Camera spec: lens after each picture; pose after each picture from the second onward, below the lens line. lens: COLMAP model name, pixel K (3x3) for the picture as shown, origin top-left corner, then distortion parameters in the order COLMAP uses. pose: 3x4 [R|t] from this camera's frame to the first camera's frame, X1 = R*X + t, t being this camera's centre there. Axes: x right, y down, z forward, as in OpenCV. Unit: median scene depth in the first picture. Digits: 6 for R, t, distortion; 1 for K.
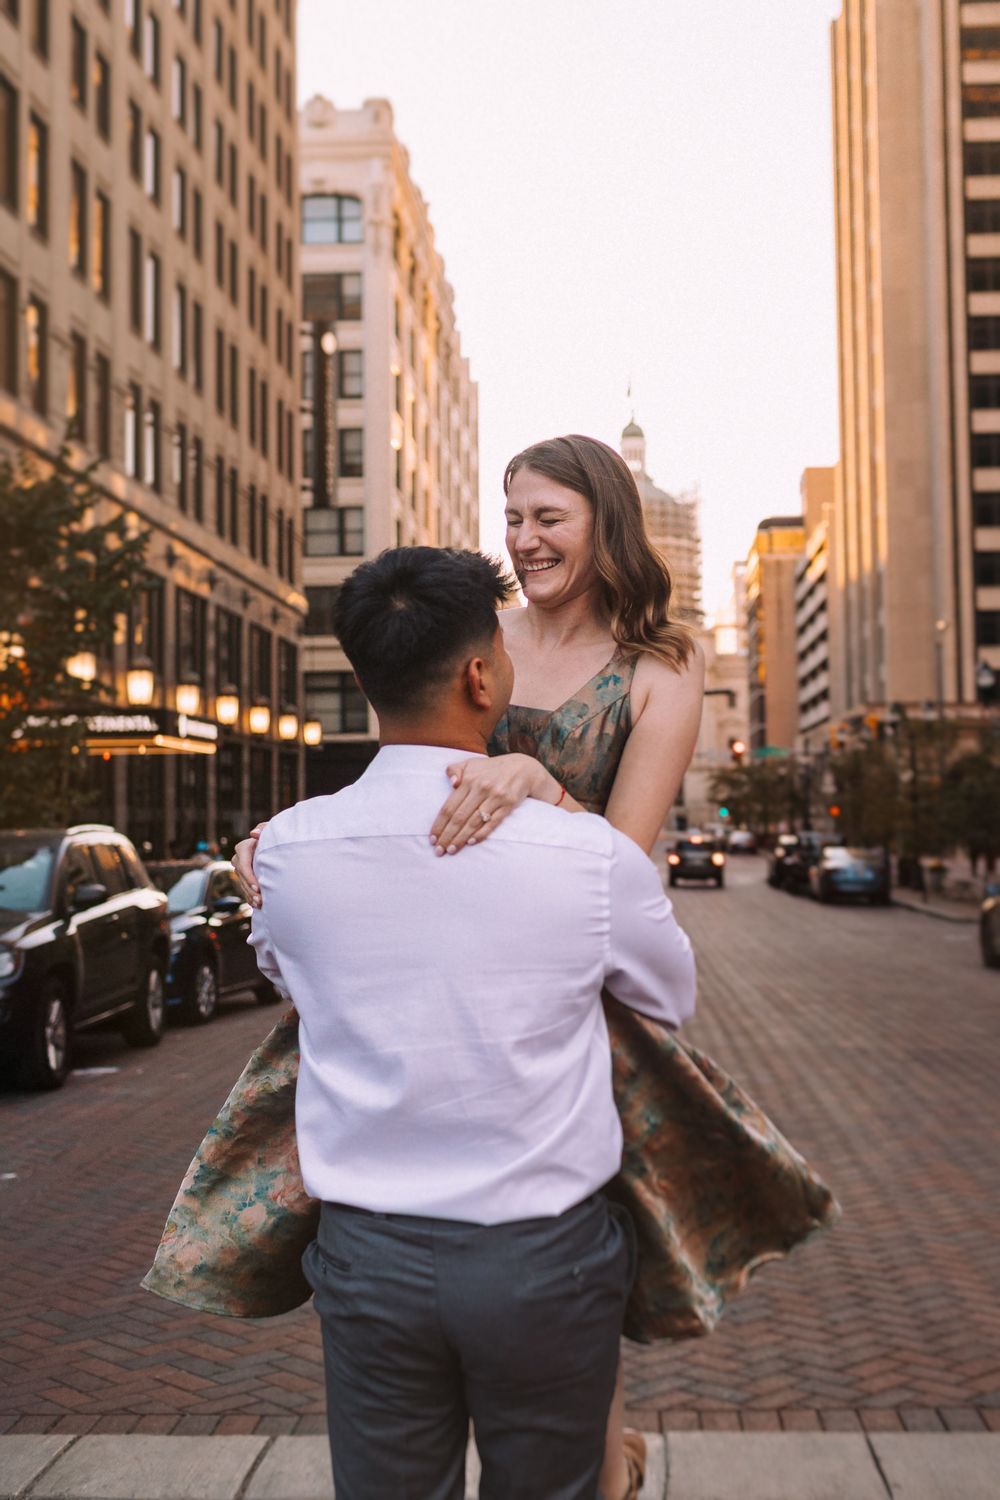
lens RADIAL K [[2445.9, 0, 497.3], [0, 2445.9, 626.5], [0, 0, 1]] dist [0.025690, -0.077477]
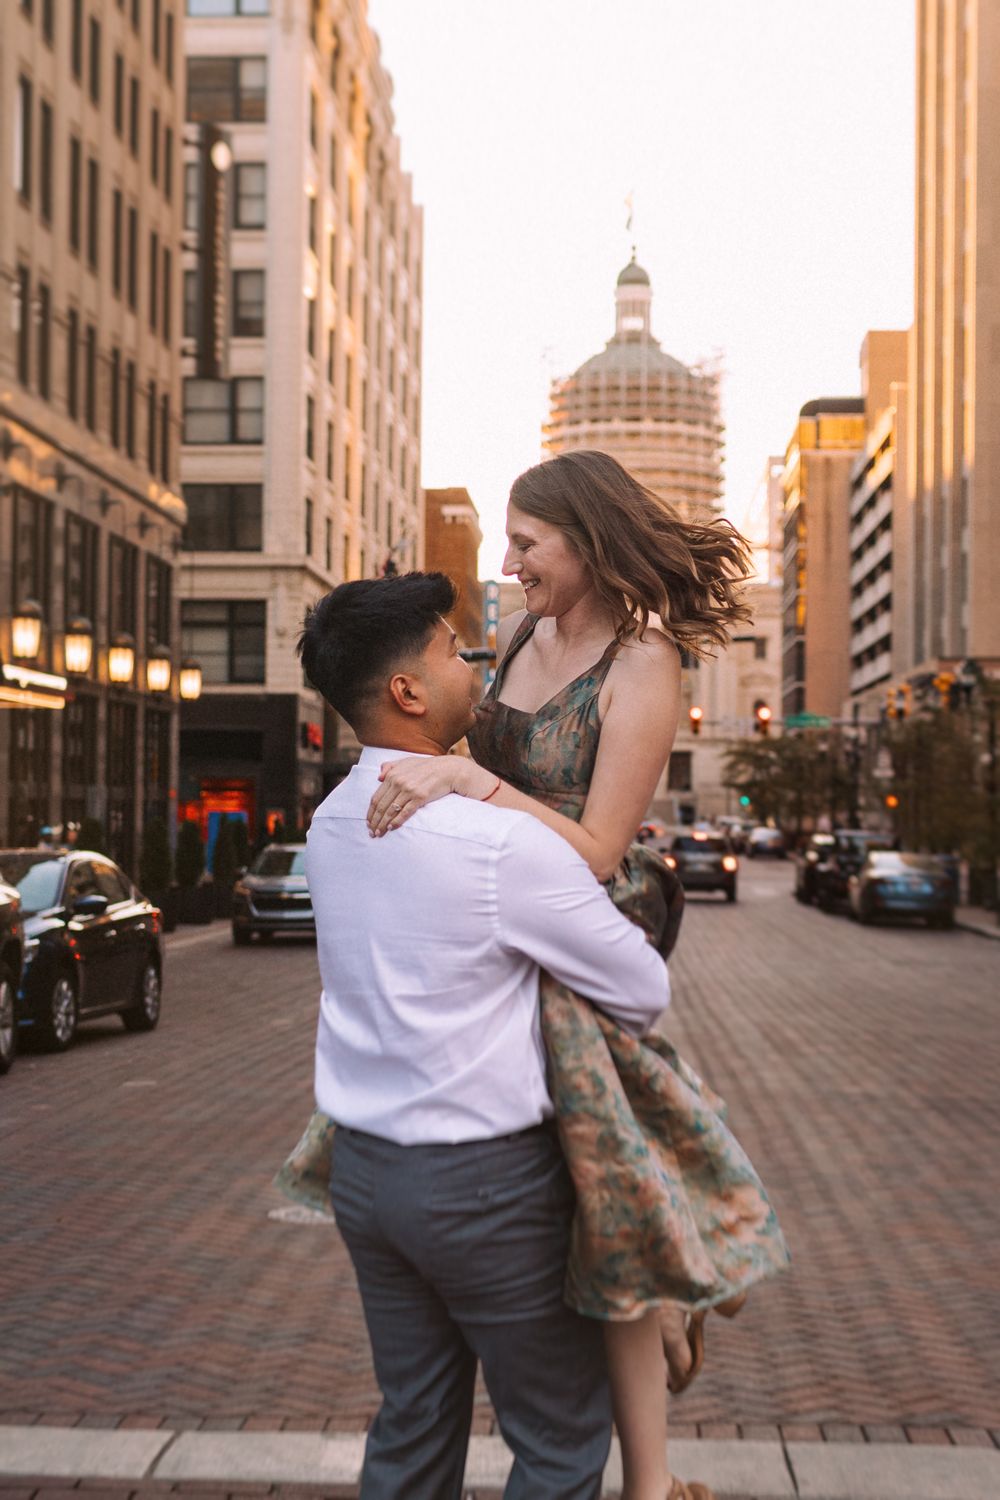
lens RADIAL K [[2608.3, 0, 427.6], [0, 2608.3, 753.3], [0, 0, 1]] dist [0.011651, 0.029312]
pose [[0.999765, 0.021613, 0.001599, -0.003990], [-0.021669, 0.998137, 0.057031, 0.018303], [-0.000363, -0.057052, 0.998371, 0.207752]]
